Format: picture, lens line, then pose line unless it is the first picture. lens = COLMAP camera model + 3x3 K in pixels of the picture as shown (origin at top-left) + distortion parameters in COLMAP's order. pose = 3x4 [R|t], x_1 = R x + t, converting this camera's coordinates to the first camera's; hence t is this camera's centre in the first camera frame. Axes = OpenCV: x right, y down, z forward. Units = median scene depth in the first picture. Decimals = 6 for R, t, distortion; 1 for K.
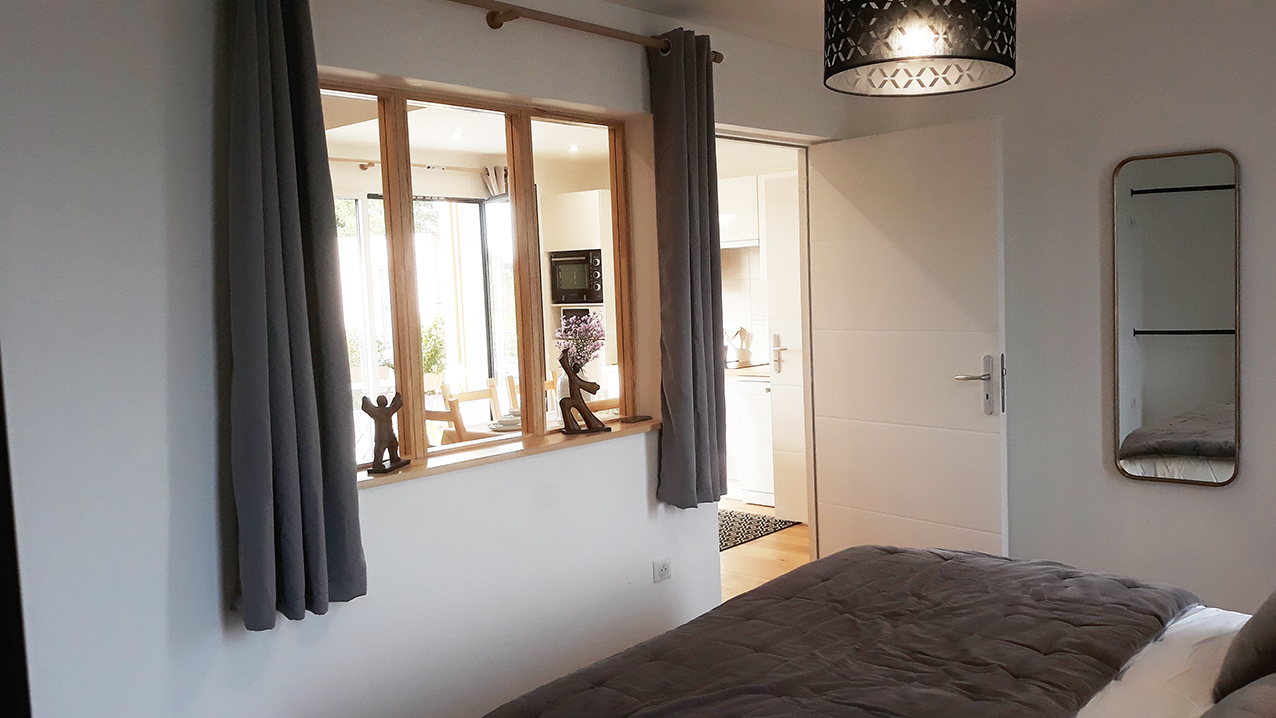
lens RADIAL K [[1027.4, 0, 638.2], [0, 1027.4, 358.5], [0, 0, 1]] dist [0.011440, -0.000962]
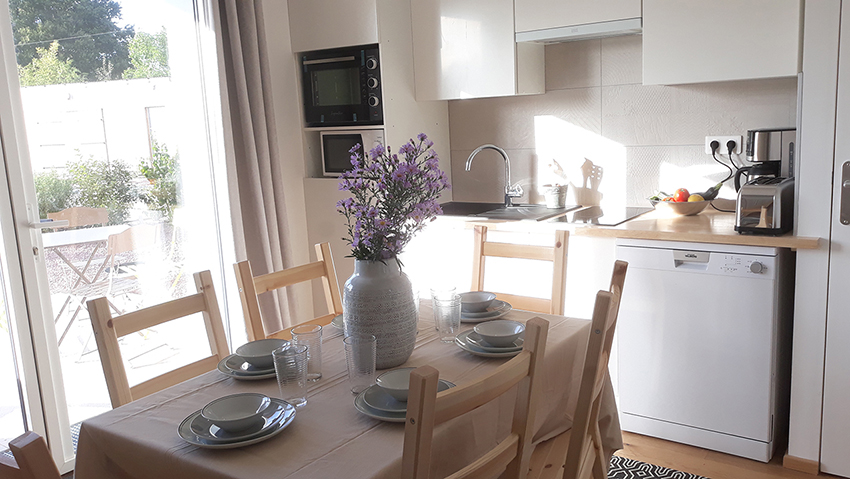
lens RADIAL K [[714.7, 0, 425.3], [0, 714.7, 240.5], [0, 0, 1]] dist [-0.012498, -0.002002]
pose [[0.993689, -0.028899, 0.108381, -0.059829], [0.018632, 0.995343, 0.094578, -0.021895], [-0.110610, -0.091962, 0.989600, 0.519322]]
